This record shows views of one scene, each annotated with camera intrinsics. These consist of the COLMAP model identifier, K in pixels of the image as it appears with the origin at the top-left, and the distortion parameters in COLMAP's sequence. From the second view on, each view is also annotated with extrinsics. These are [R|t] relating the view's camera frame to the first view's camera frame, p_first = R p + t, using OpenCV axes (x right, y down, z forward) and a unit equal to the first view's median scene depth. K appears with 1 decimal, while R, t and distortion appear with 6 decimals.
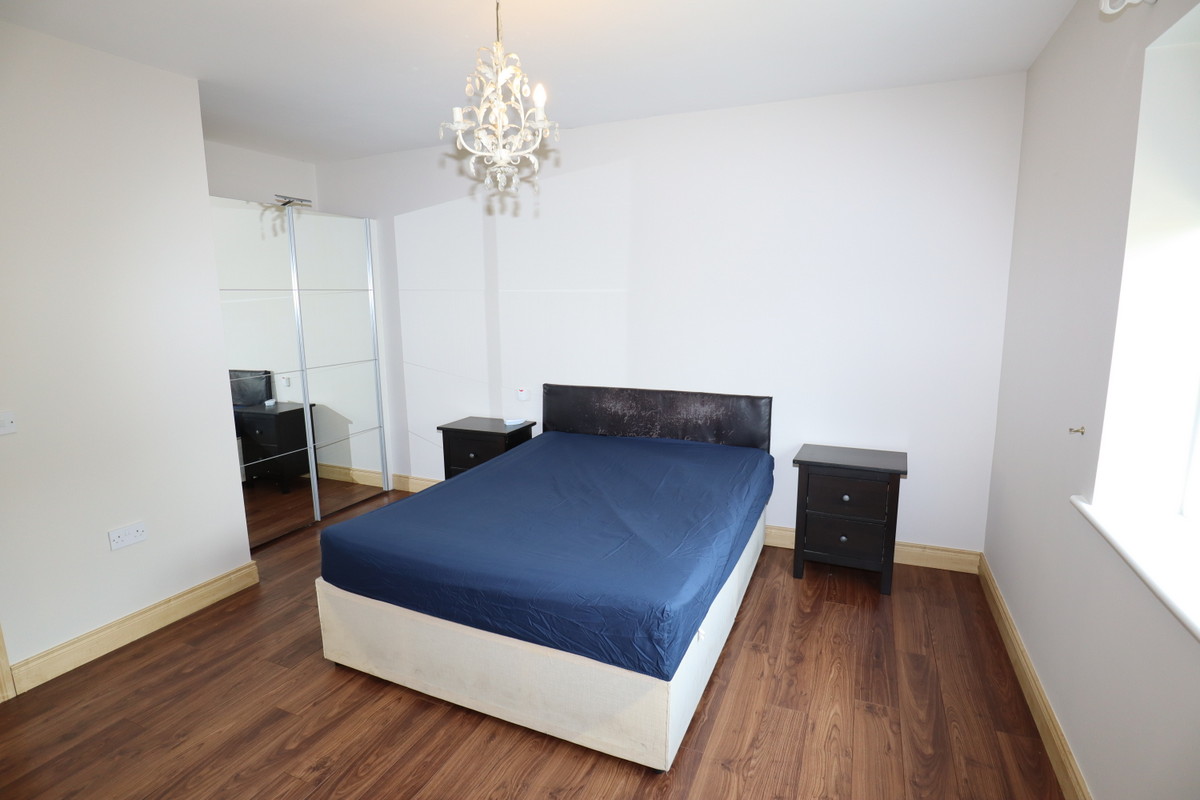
lens RADIAL K [[604.8, 0, 594.3], [0, 604.8, 408.0], [0, 0, 1]] dist [-0.030844, 0.005466]
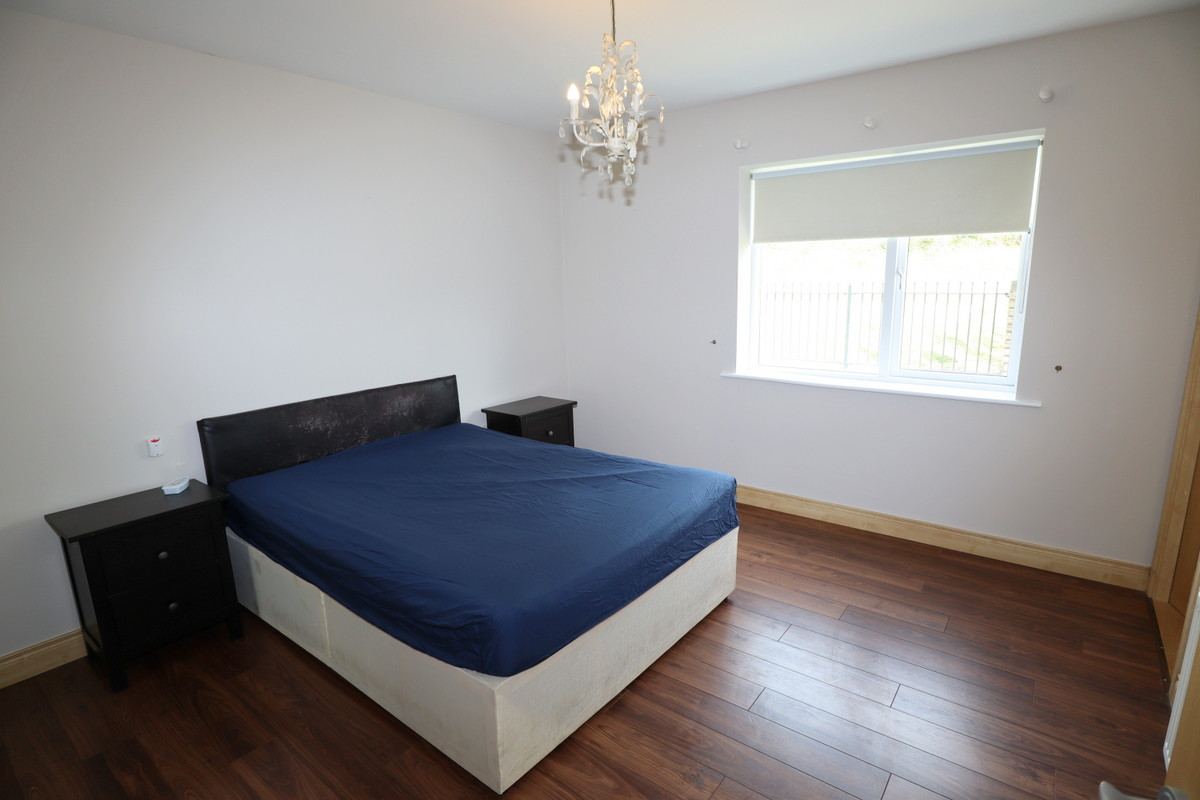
lens RADIAL K [[604.8, 0, 592.6], [0, 604.8, 396.9], [0, 0, 1]] dist [-0.030844, 0.005466]
pose [[0.257619, -0.184520, 0.948464, -0.675996], [0.200779, 0.970394, 0.134251, -0.074580], [-0.945156, 0.155846, 0.287040, 0.416686]]
